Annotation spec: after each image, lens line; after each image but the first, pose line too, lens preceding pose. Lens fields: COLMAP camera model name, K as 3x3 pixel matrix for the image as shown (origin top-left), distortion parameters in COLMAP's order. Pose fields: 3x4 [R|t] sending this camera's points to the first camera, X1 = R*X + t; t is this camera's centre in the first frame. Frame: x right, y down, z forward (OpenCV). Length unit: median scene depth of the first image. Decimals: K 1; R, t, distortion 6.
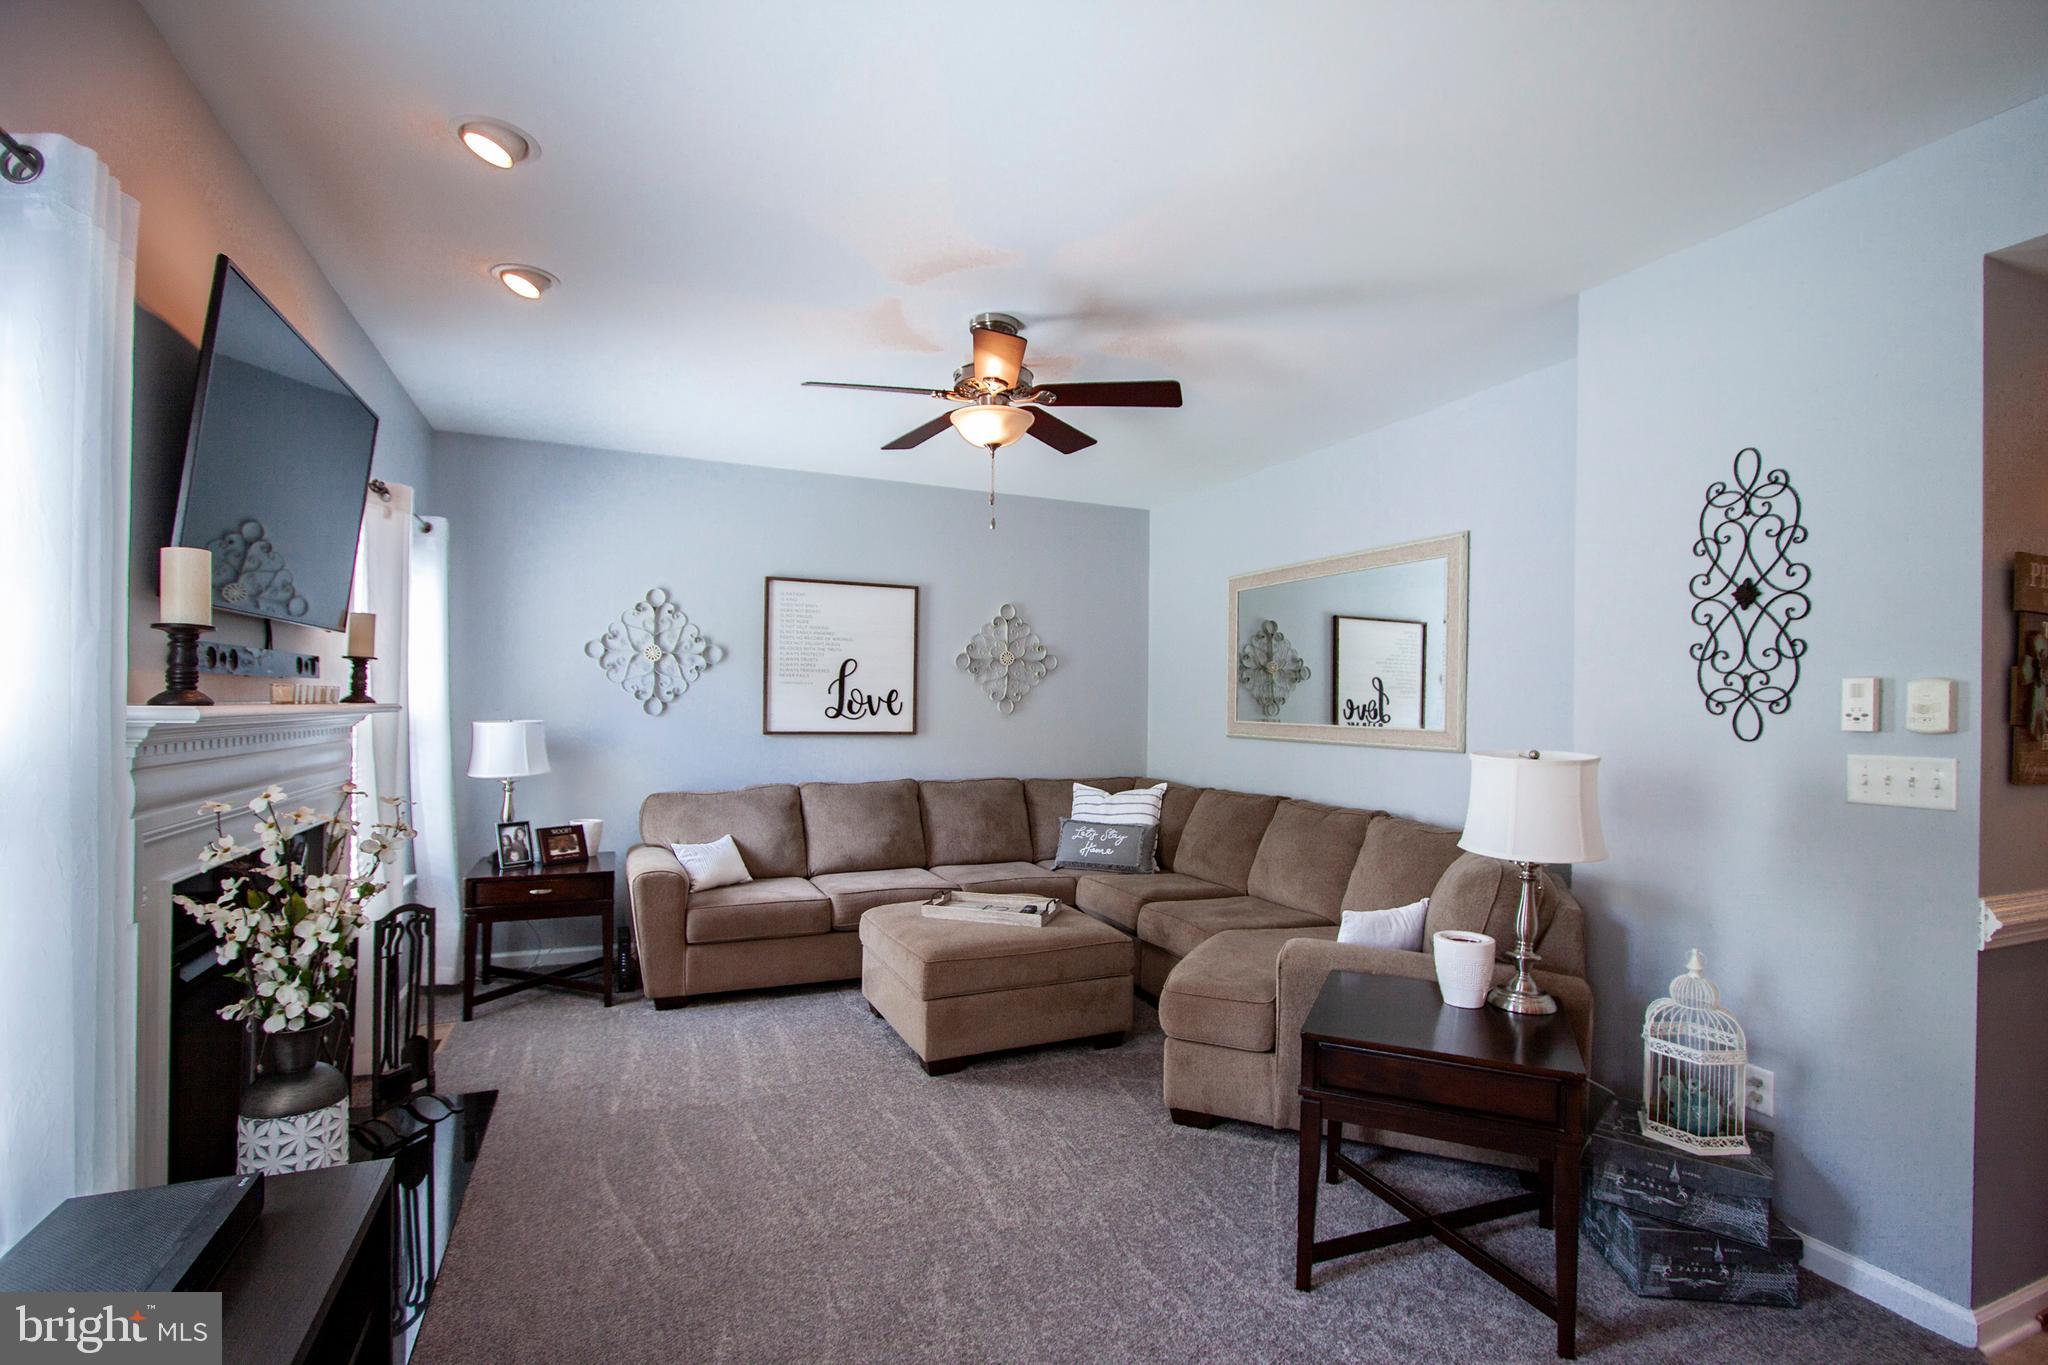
lens RADIAL K [[944.9, 0, 1134.0], [0, 944.9, 718.9], [0, 0, 1]] dist [-0.019617, 0.003181]
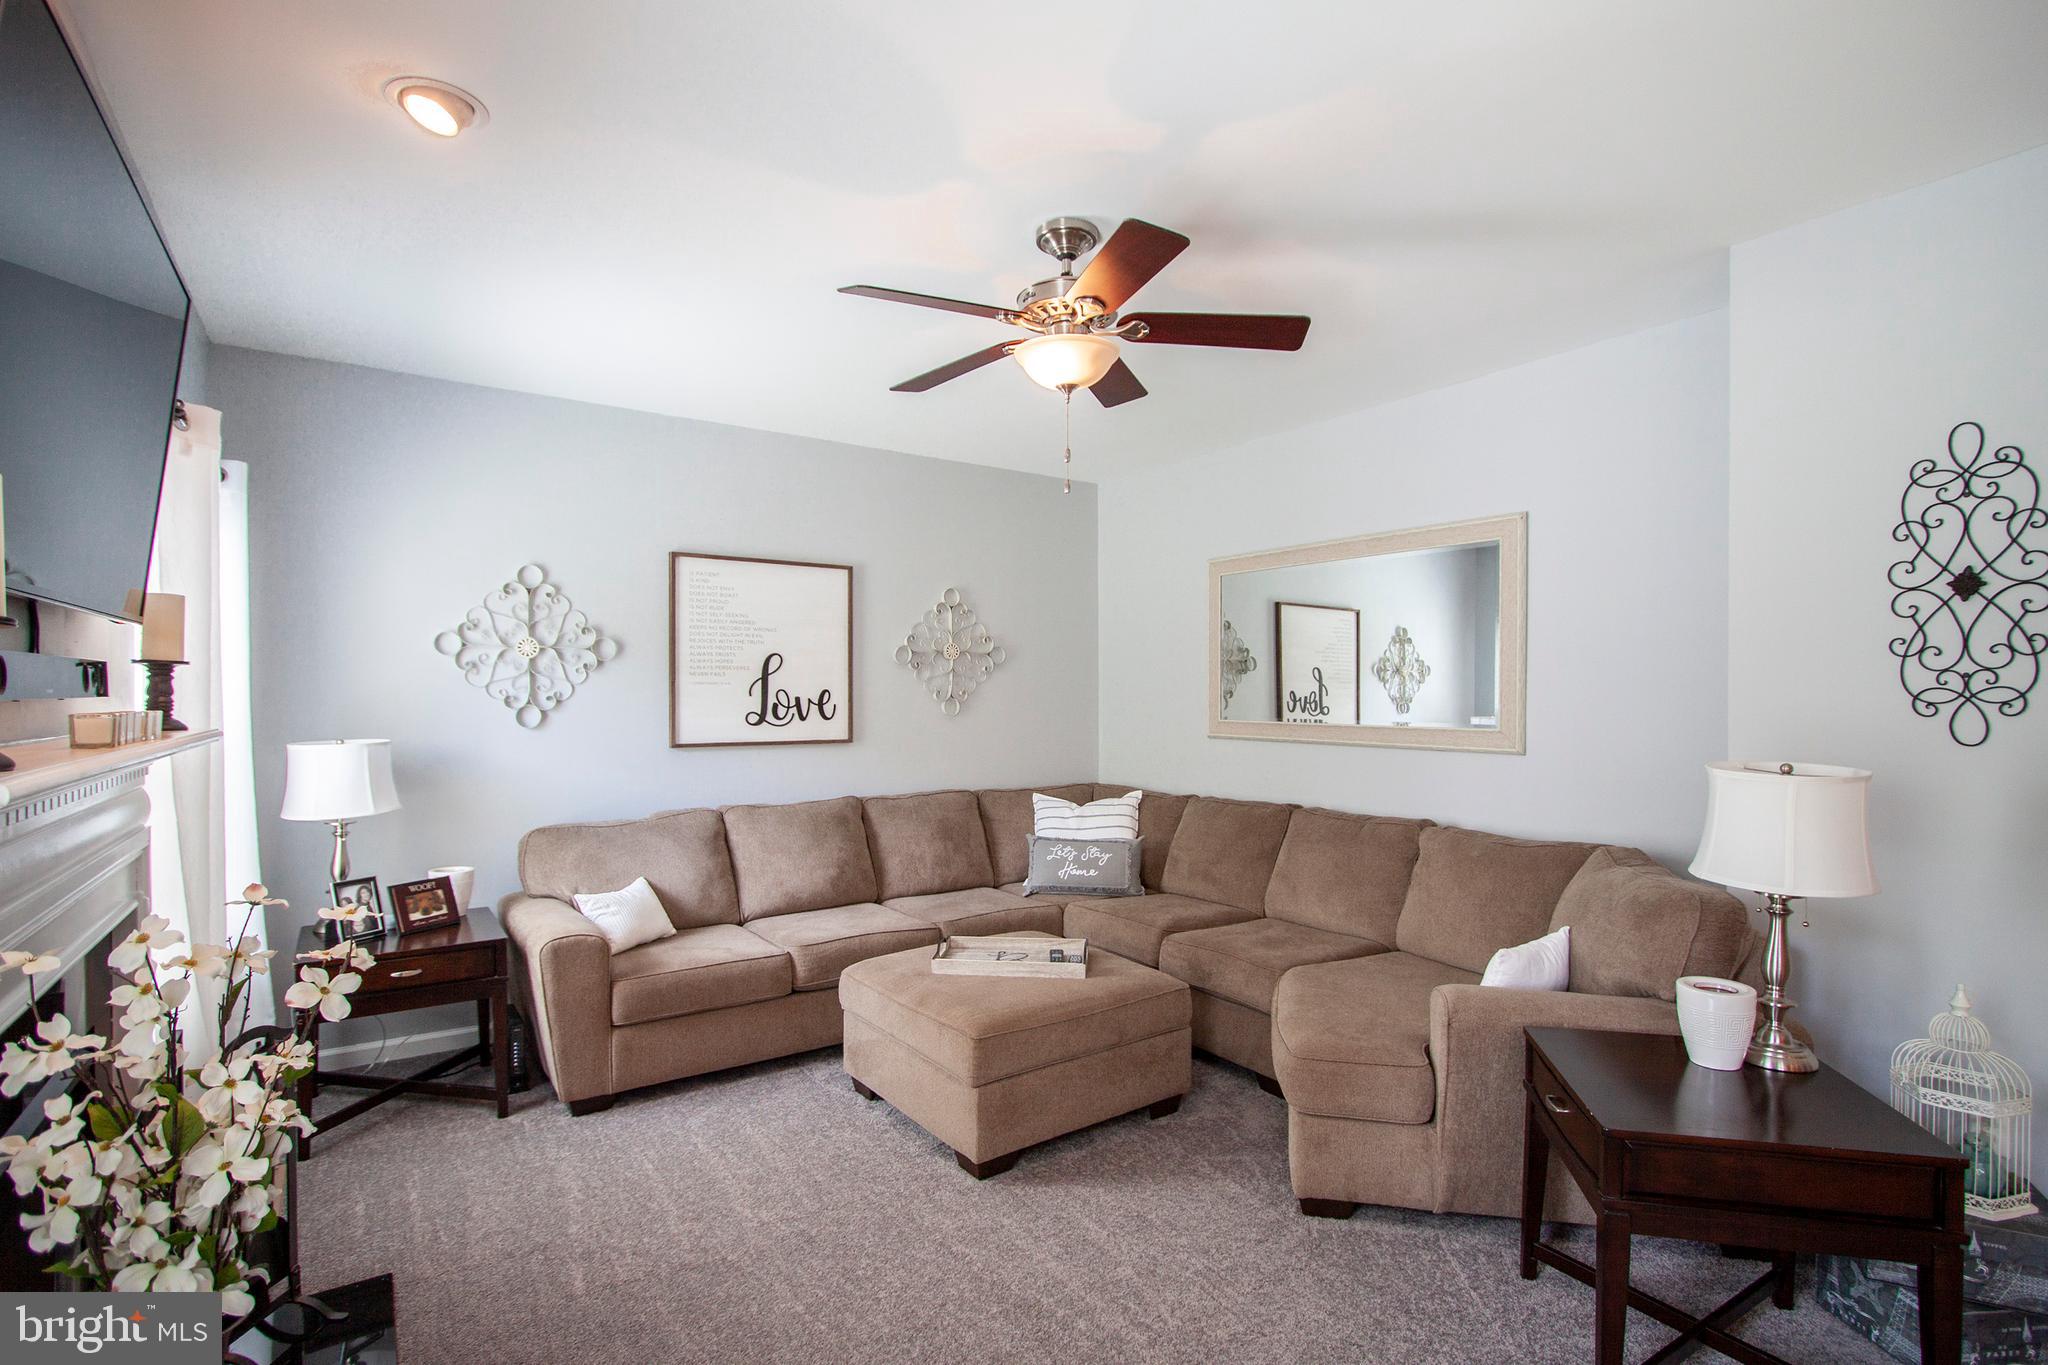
lens RADIAL K [[944.9, 0, 1106.8], [0, 944.9, 714.2], [0, 0, 1]] dist [-0.019617, 0.003181]
pose [[0.983158, -0.016576, 0.182004, -0.181086], [0.014867, 0.999832, 0.010754, -0.016078], [-0.182152, -0.007867, 0.983239, 0.146087]]
